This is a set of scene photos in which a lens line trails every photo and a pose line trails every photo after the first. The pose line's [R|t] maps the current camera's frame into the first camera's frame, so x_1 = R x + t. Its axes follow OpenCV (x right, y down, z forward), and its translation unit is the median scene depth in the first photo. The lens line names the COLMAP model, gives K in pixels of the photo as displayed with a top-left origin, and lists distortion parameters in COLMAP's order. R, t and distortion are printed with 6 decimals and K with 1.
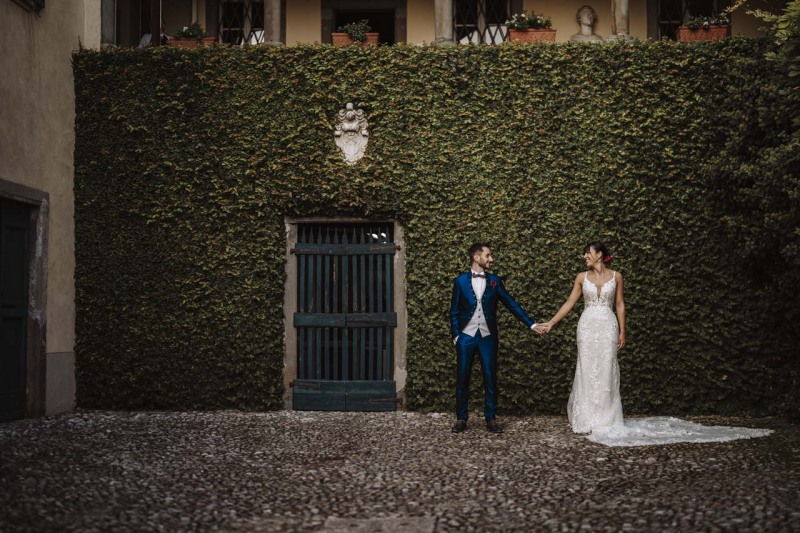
lens RADIAL K [[1133.0, 0, 389.6], [0, 1133.0, 263.6], [0, 0, 1]] dist [-0.125312, 0.866642]
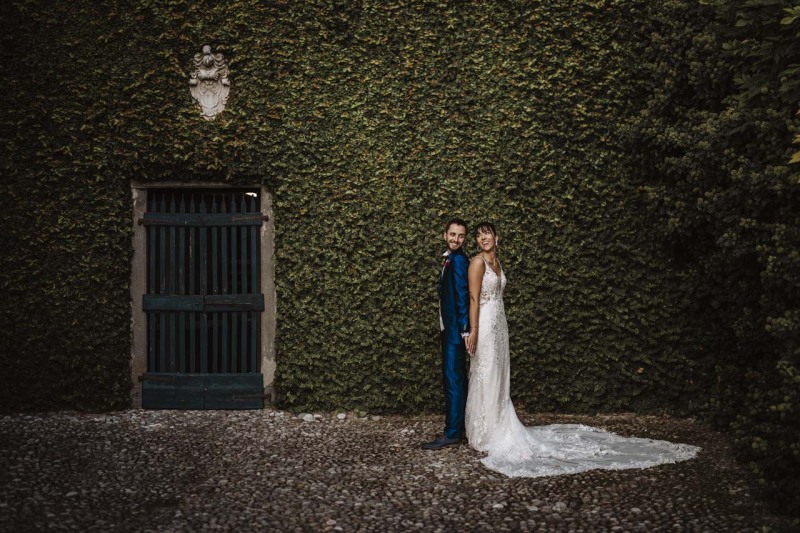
lens RADIAL K [[1133.0, 0, 389.6], [0, 1133.0, 263.6], [0, 0, 1]] dist [-0.125312, 0.866642]
pose [[0.996445, -0.001345, 0.084233, 0.029585], [-0.003430, 0.998396, 0.056520, -0.029026], [-0.084174, -0.056608, 0.994842, 0.149899]]
